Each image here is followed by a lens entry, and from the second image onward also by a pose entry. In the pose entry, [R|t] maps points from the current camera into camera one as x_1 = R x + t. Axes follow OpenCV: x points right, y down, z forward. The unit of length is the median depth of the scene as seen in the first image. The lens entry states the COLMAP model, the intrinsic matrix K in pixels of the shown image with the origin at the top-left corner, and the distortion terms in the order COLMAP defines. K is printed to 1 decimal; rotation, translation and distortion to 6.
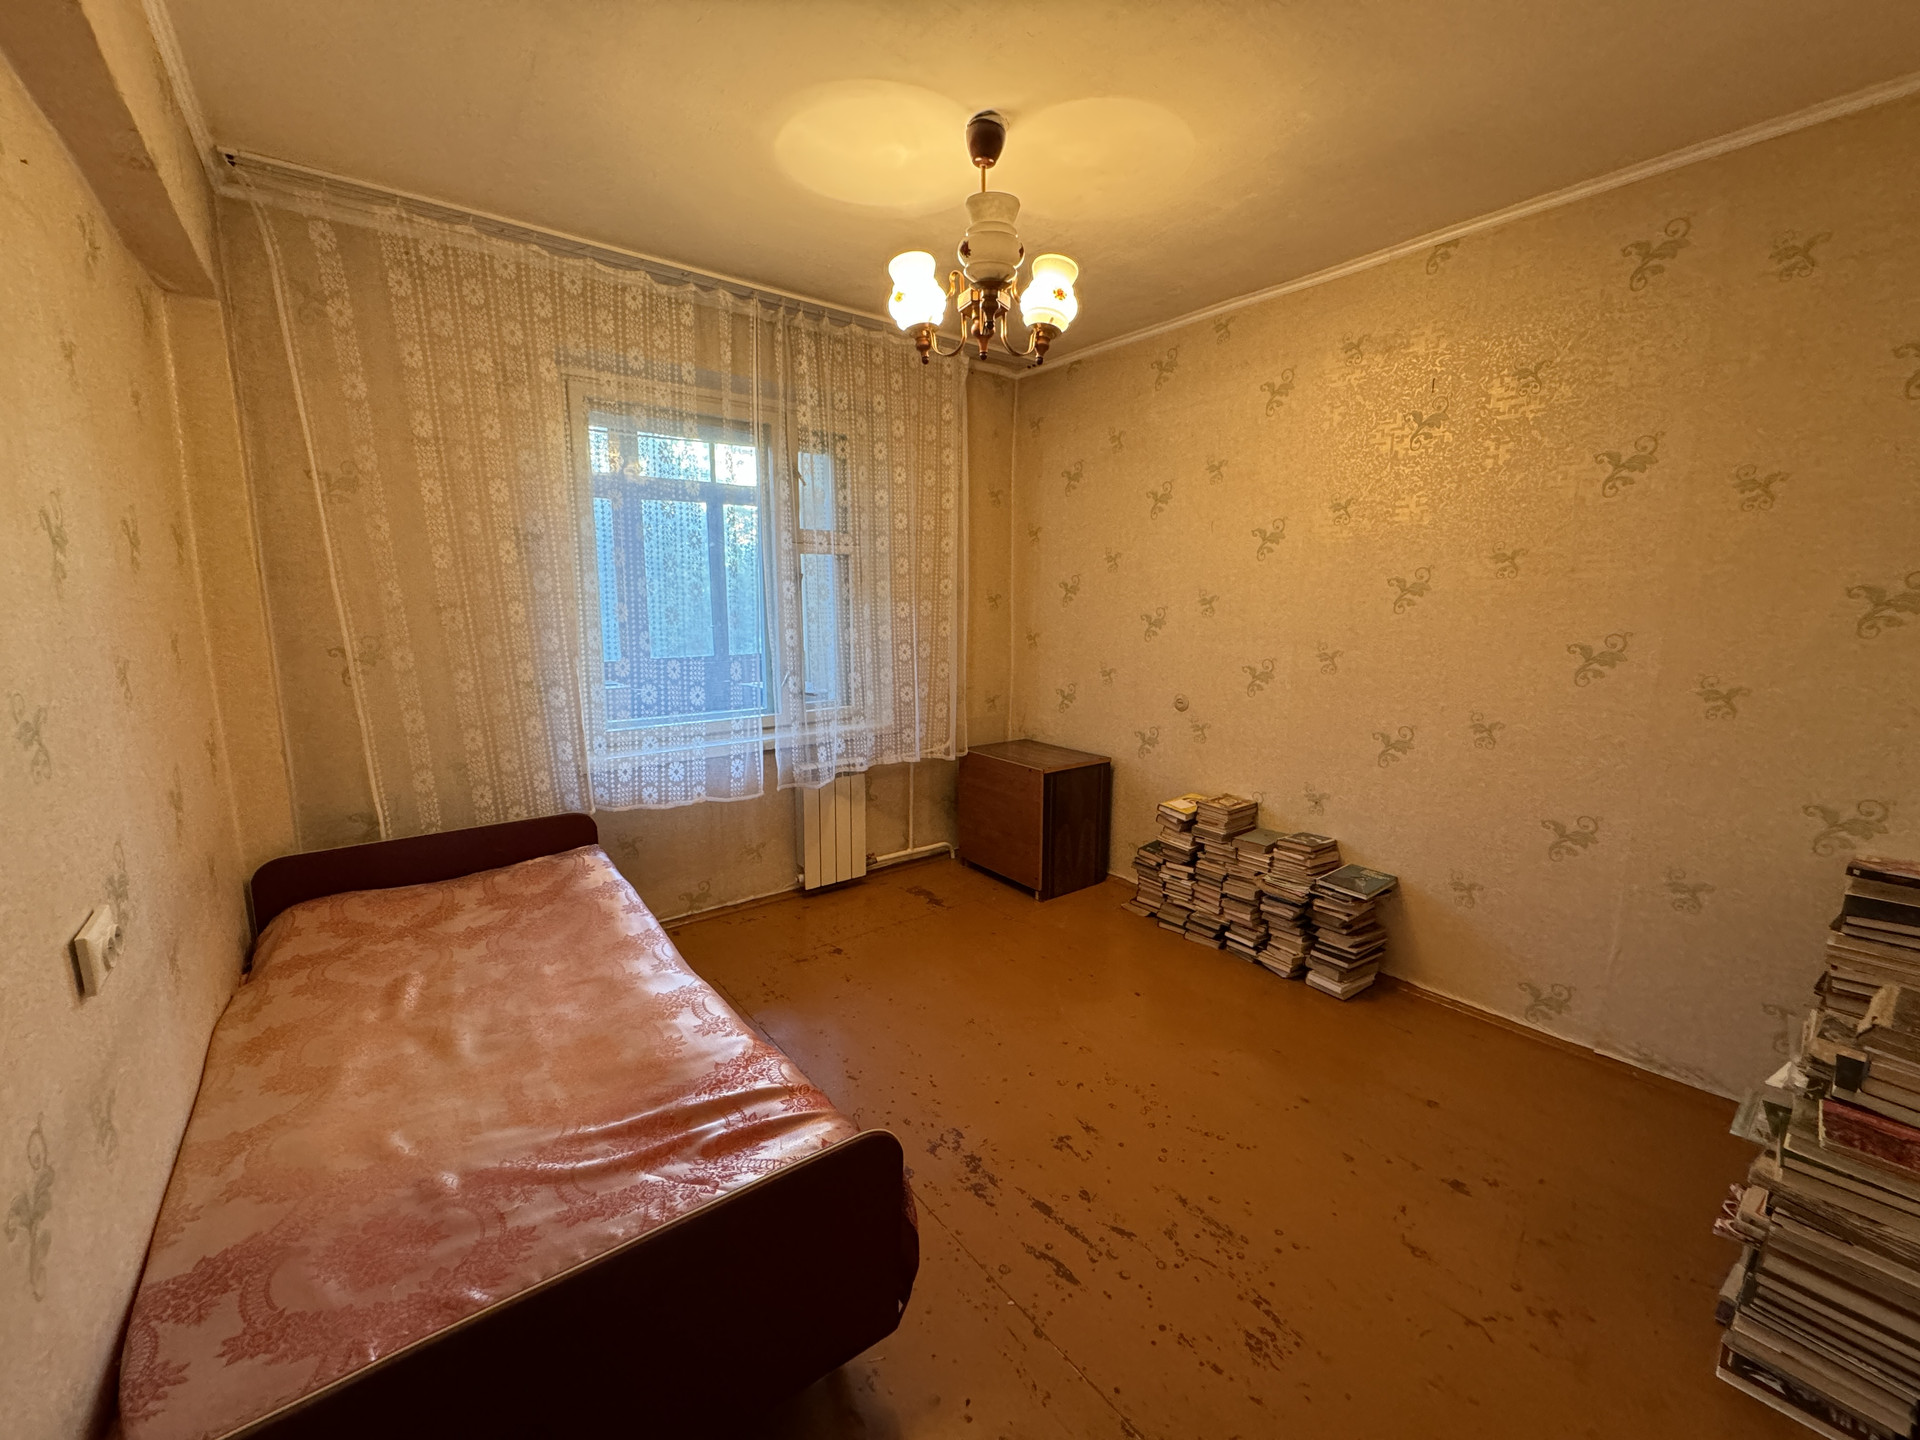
lens RADIAL K [[766.2, 0, 958.6], [0, 766.2, 722.2], [0, 0, 1]] dist [-0.002991, 0.000522]
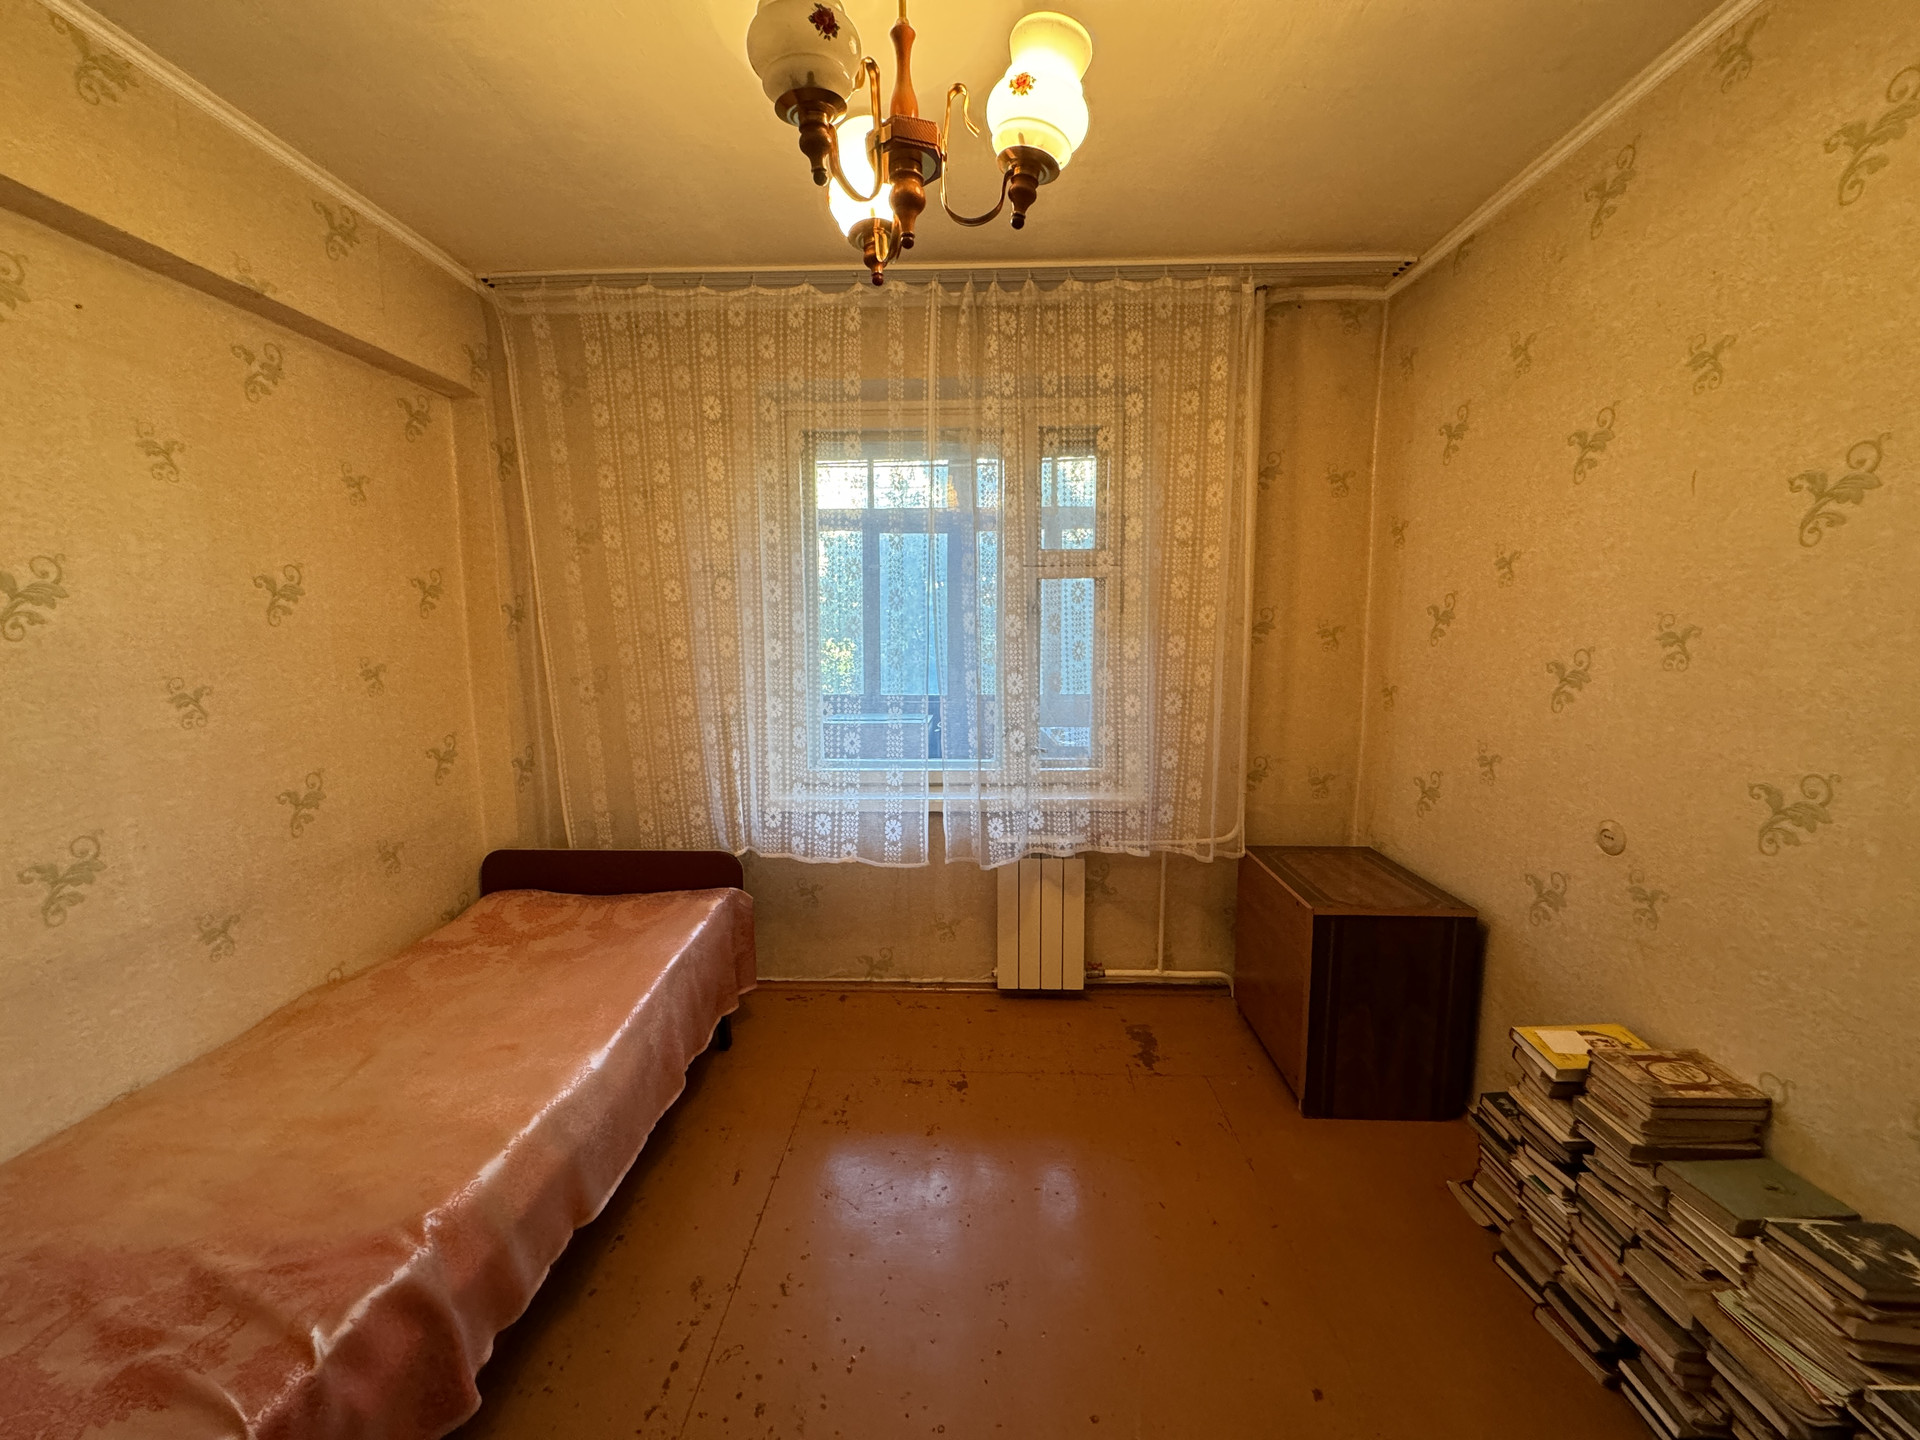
lens RADIAL K [[766.2, 0, 956.9], [0, 766.2, 720.8], [0, 0, 1]] dist [-0.002991, 0.000522]
pose [[0.770056, 0.071120, -0.633999, 0.300163], [-0.096986, 0.995267, -0.006154, -0.062951], [0.630561, 0.066228, 0.773309, 0.366035]]
